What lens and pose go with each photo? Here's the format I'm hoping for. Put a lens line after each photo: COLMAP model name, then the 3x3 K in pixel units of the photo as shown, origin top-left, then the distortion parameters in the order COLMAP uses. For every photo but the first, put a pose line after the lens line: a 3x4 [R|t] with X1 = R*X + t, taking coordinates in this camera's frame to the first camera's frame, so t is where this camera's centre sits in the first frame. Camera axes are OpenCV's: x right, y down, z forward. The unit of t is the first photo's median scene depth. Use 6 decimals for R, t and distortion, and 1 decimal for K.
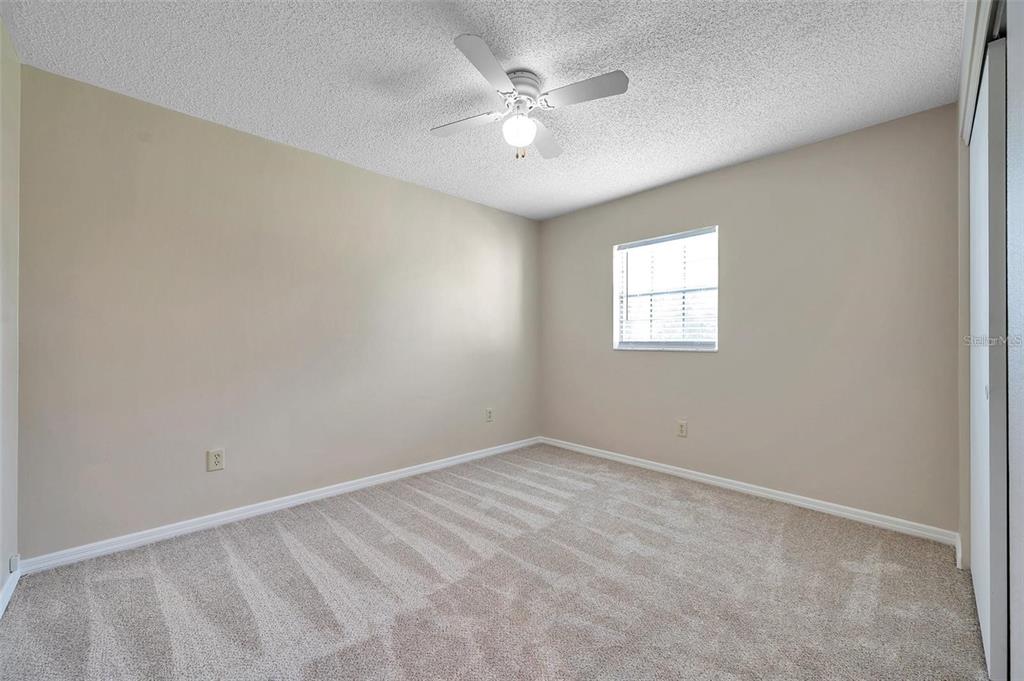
lens RADIAL K [[404.7, 0, 513.4], [0, 404.7, 338.3], [0, 0, 1]] dist [0.000524, 0.000186]
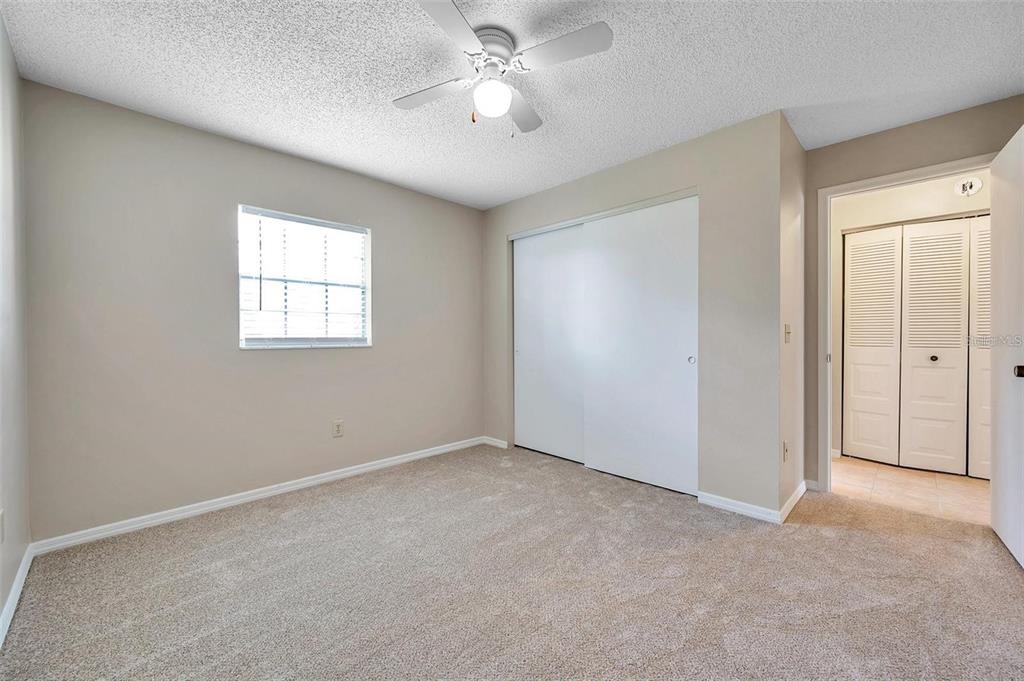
lens RADIAL K [[404.7, 0, 513.4], [0, 404.7, 338.3], [0, 0, 1]] dist [0.000524, 0.000186]
pose [[-0.026407, -0.008076, 0.999619, -0.550126], [-0.001071, 0.999967, 0.008051, 0.001611], [-0.999651, -0.000858, -0.026415, 0.613420]]
